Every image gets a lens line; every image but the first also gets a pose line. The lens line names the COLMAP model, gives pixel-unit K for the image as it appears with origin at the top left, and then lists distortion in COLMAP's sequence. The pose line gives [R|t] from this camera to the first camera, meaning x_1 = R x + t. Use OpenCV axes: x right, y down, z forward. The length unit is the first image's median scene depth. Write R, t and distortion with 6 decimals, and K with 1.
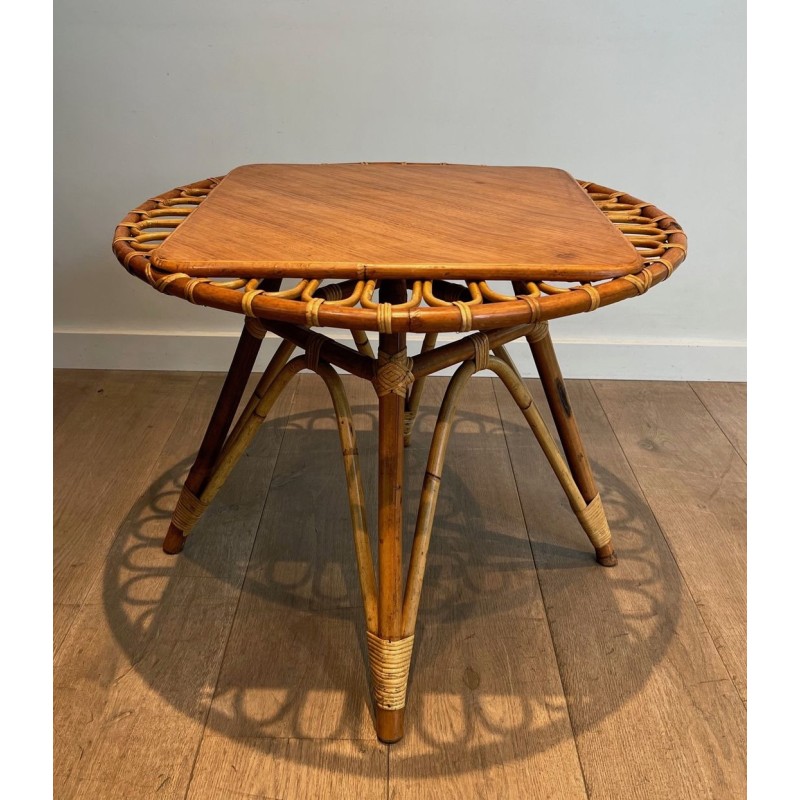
lens RADIAL K [[824.5, 0, 385.3], [0, 824.5, 400.9], [0, 0, 1]] dist [0.006354, 0.010042]
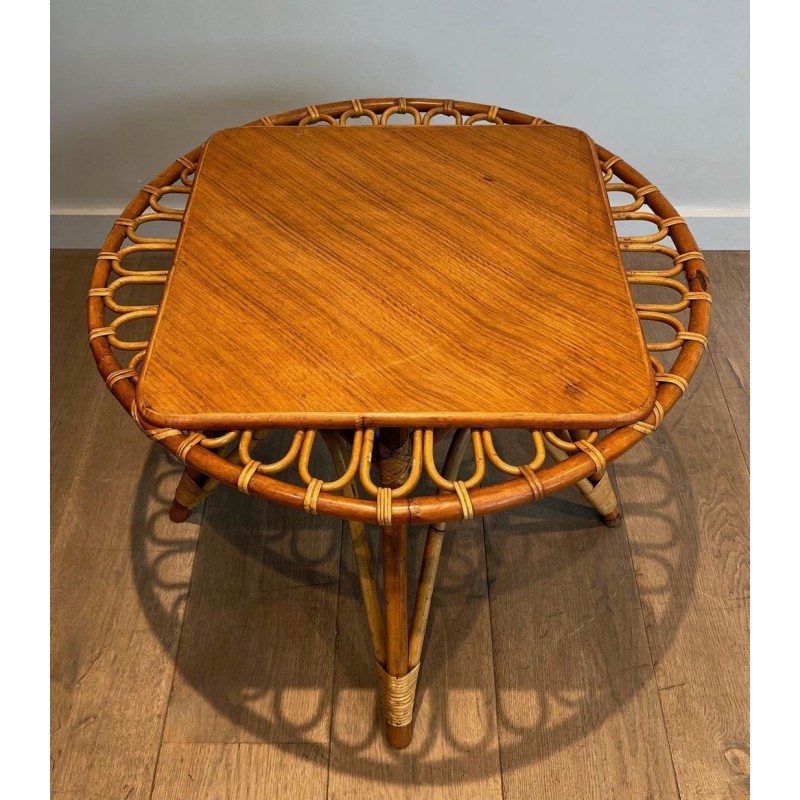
lens RADIAL K [[907.8, 0, 398.4], [0, 907.8, 371.1], [0, 0, 1]] dist [0.026985, -0.030379]
pose [[0.999741, -0.022587, 0.002846, 0.011902], [0.020211, 0.938133, 0.345686, -0.459977], [-0.010478, -0.345539, 0.938346, 0.023859]]
